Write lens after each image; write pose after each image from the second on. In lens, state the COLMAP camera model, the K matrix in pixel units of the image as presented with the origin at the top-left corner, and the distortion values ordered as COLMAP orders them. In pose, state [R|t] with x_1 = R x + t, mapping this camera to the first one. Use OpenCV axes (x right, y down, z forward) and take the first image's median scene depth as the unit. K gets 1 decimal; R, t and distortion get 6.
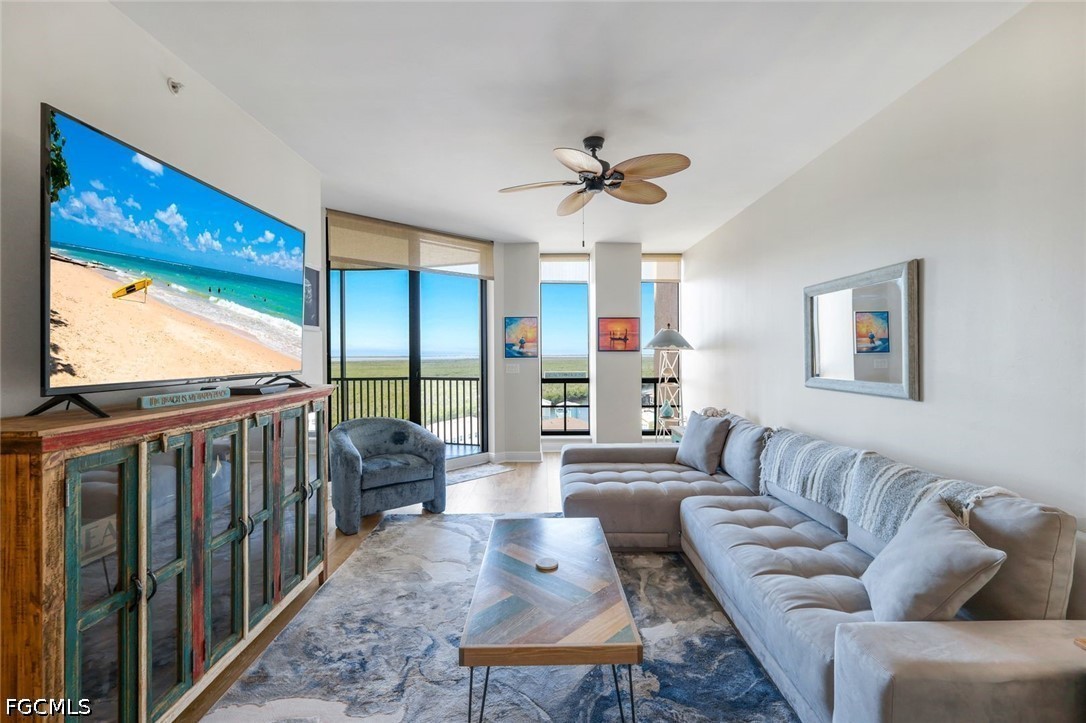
lens RADIAL K [[477.7, 0, 544.1], [0, 477.7, 356.1], [0, 0, 1]] dist [0.001874, 0.000310]
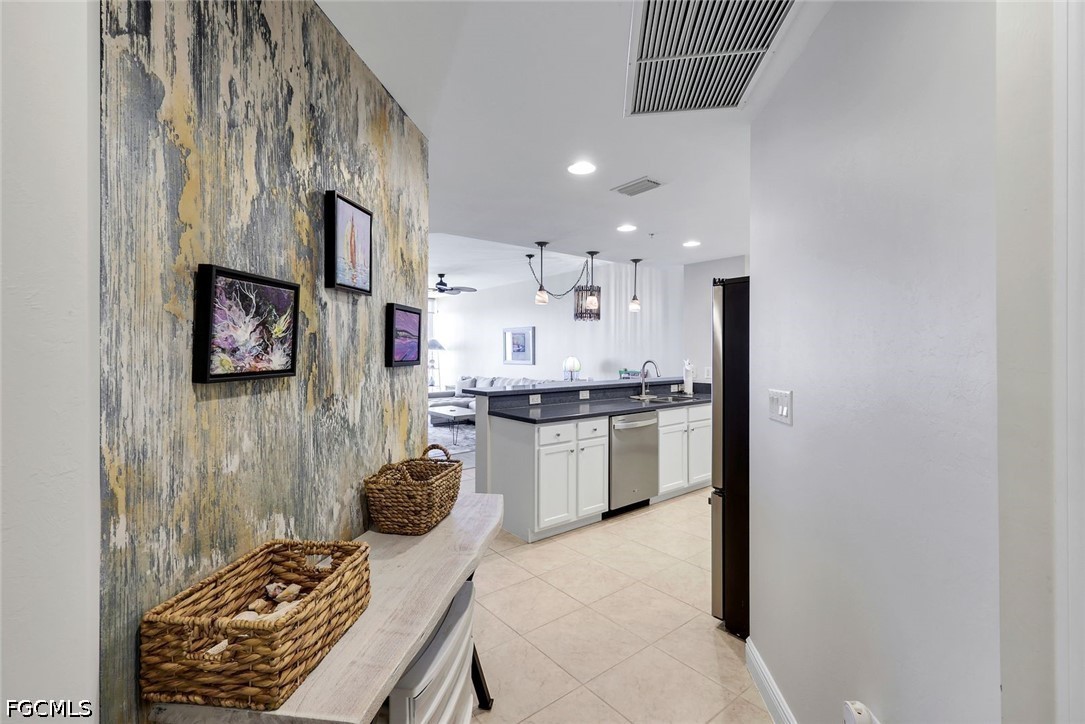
lens RADIAL K [[496.5, 0, 544.3], [0, 496.5, 351.6], [0, 0, 1]] dist [-0.002298, -0.000565]
pose [[0.779428, 0.004705, 0.626474, -1.512139], [0.000788, 0.999964, -0.008491, 0.023523], [-0.626491, 0.007112, 0.779396, -1.973649]]
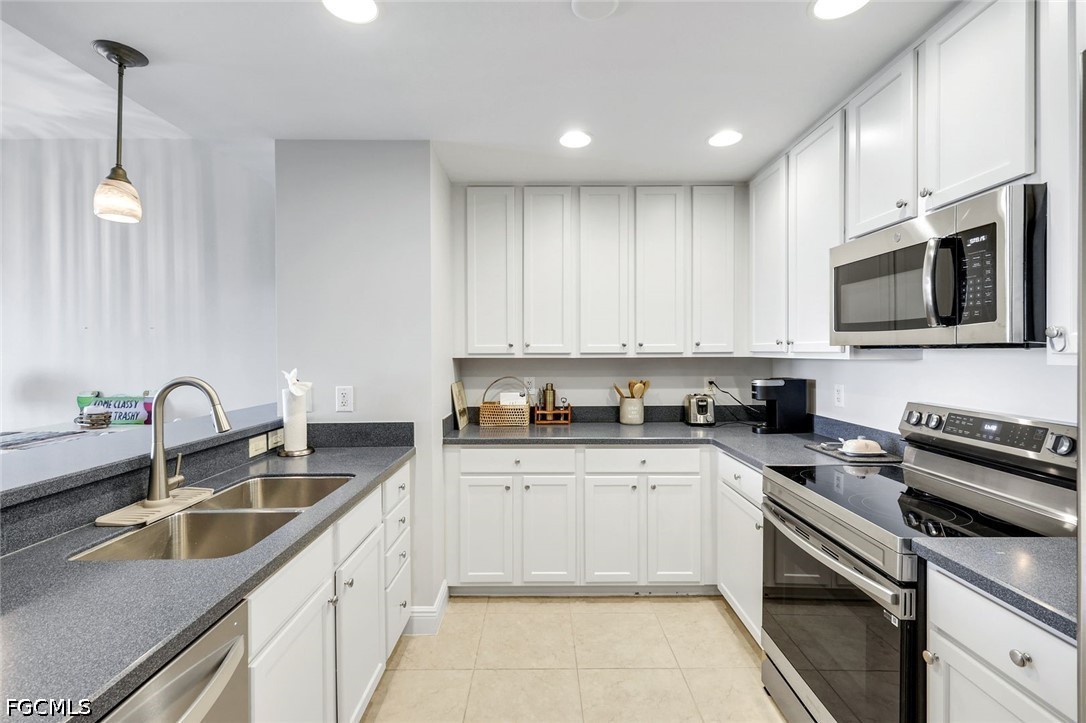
lens RADIAL K [[477.7, 0, 544.1], [0, 477.7, 356.1], [0, 0, 1]] dist [0.001874, 0.000310]
pose [[-0.000048, -0.008387, 0.999965, -0.476002], [0.011917, 0.999894, 0.008387, 0.013237], [-0.999929, 0.011917, 0.000052, -1.089037]]
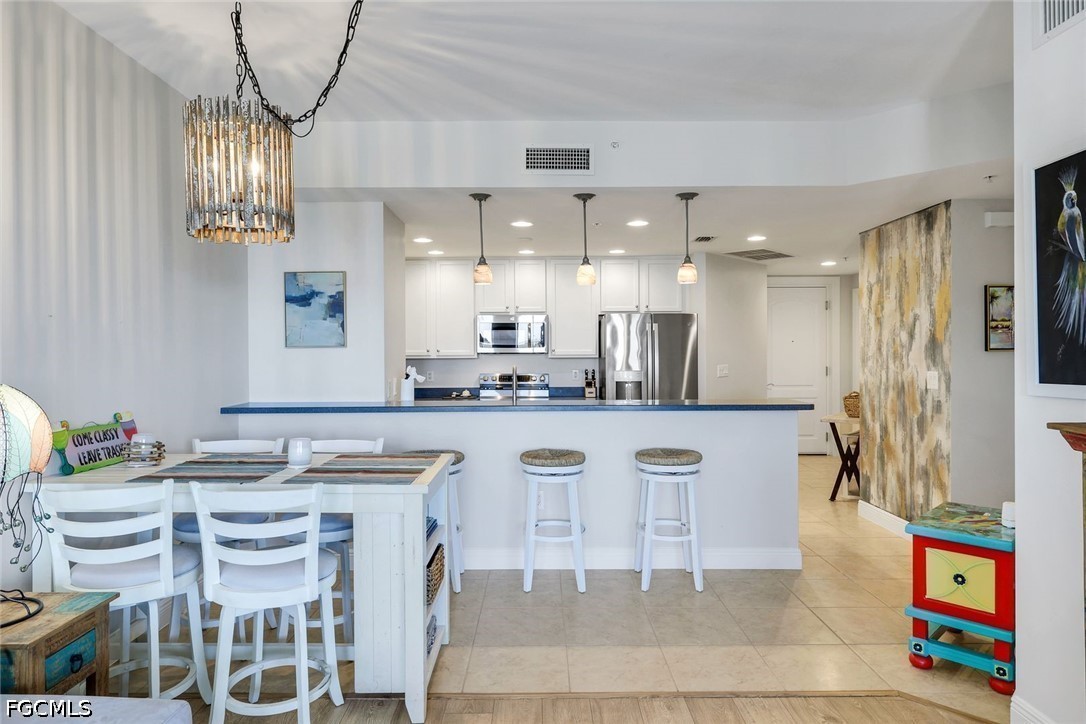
lens RADIAL K [[648.3, 0, 537.1], [0, 648.3, 357.4], [0, 0, 1]] dist [0.000065, 0.000701]
pose [[-0.999959, 0.008152, 0.004014, 0.018067], [0.008213, 0.999844, 0.015616, -0.009247], [-0.003886, 0.015649, -0.999870, 1.101299]]
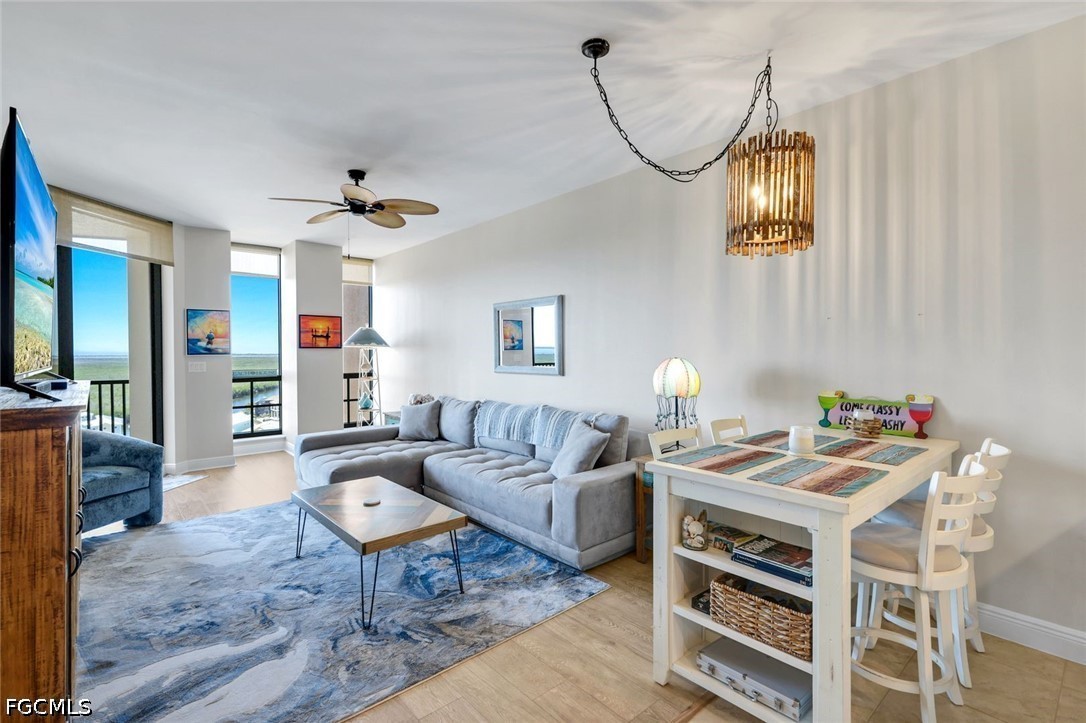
lens RADIAL K [[502.3, 0, 542.8], [0, 502.3, 355.4], [0, 0, 1]] dist [-0.000145, 0.000012]
pose [[0.753259, -0.004576, 0.657708, -0.470394], [0.004981, 0.999987, 0.001252, 0.016368], [-0.657705, 0.002333, 0.753272, -0.329794]]
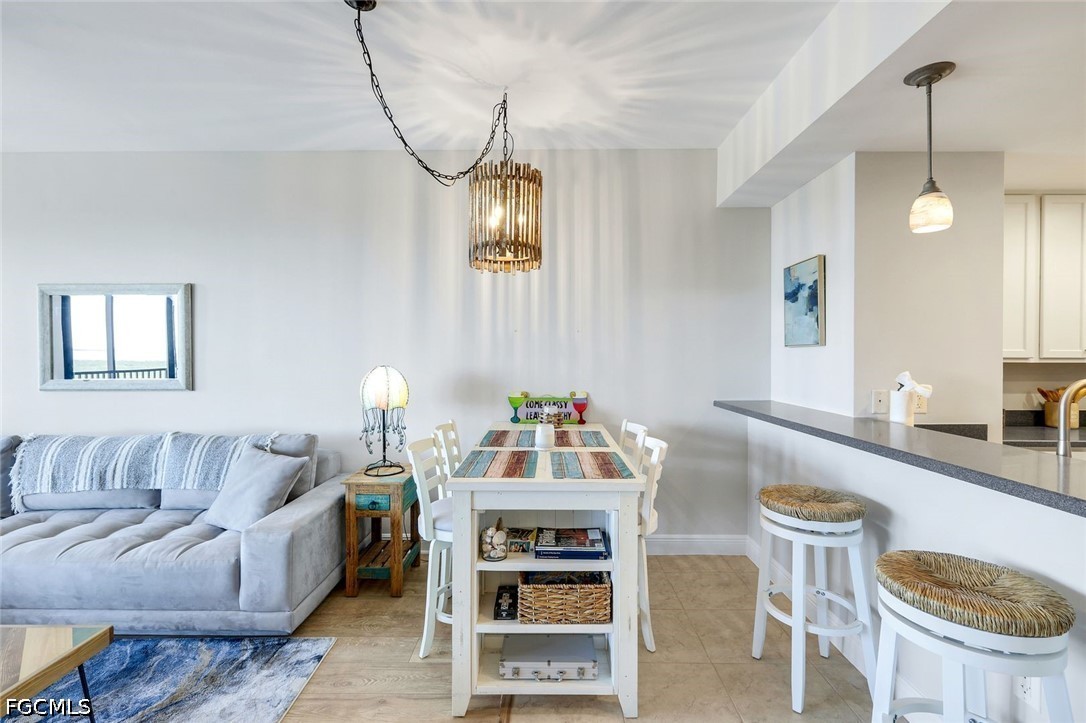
lens RADIAL K [[477.7, 0, 544.1], [0, 477.7, 356.1], [0, 0, 1]] dist [0.001874, 0.000310]
pose [[0.009348, 0.002176, 0.999954, -0.517574], [0.006077, 0.999979, -0.002233, 0.007741], [-0.999938, 0.006098, 0.009335, 0.014419]]
